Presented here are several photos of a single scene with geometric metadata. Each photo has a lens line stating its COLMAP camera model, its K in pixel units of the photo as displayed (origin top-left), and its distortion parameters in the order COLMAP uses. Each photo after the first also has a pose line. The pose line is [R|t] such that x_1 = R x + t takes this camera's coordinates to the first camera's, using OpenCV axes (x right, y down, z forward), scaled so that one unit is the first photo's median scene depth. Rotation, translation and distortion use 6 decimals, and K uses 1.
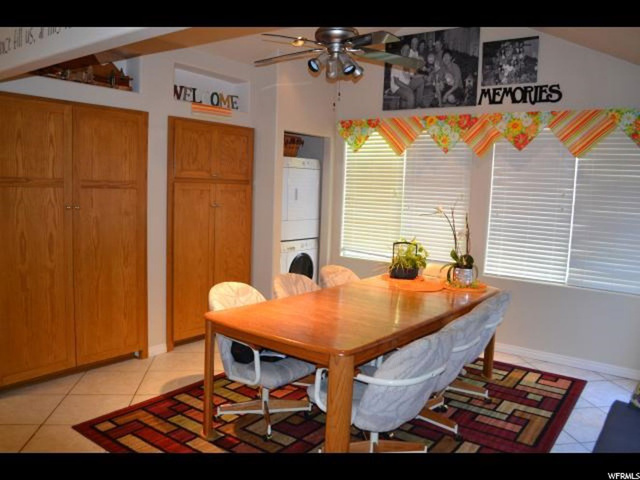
lens RADIAL K [[509.6, 0, 320.0], [0, 509.6, 243.6], [0, 0, 1]] dist [-0.072889, 0.005019]
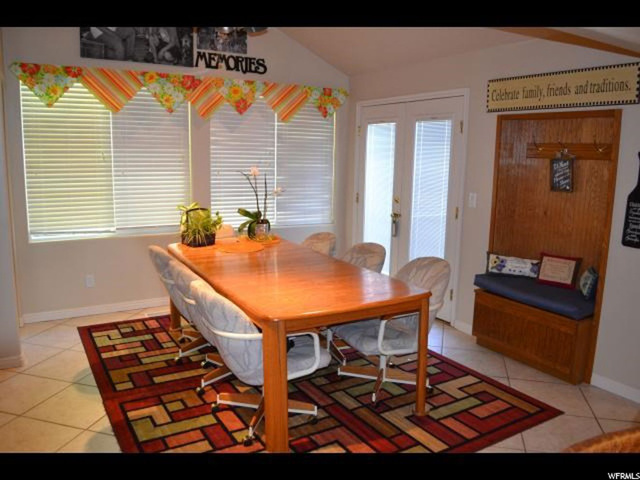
lens RADIAL K [[509.6, 0, 319.6], [0, 509.6, 237.4], [0, 0, 1]] dist [-0.072889, 0.005019]
pose [[0.402401, -0.180516, 0.897489, -0.562833], [0.095472, 0.983295, 0.154969, -0.070402], [-0.910471, 0.023325, 0.412914, 0.361323]]
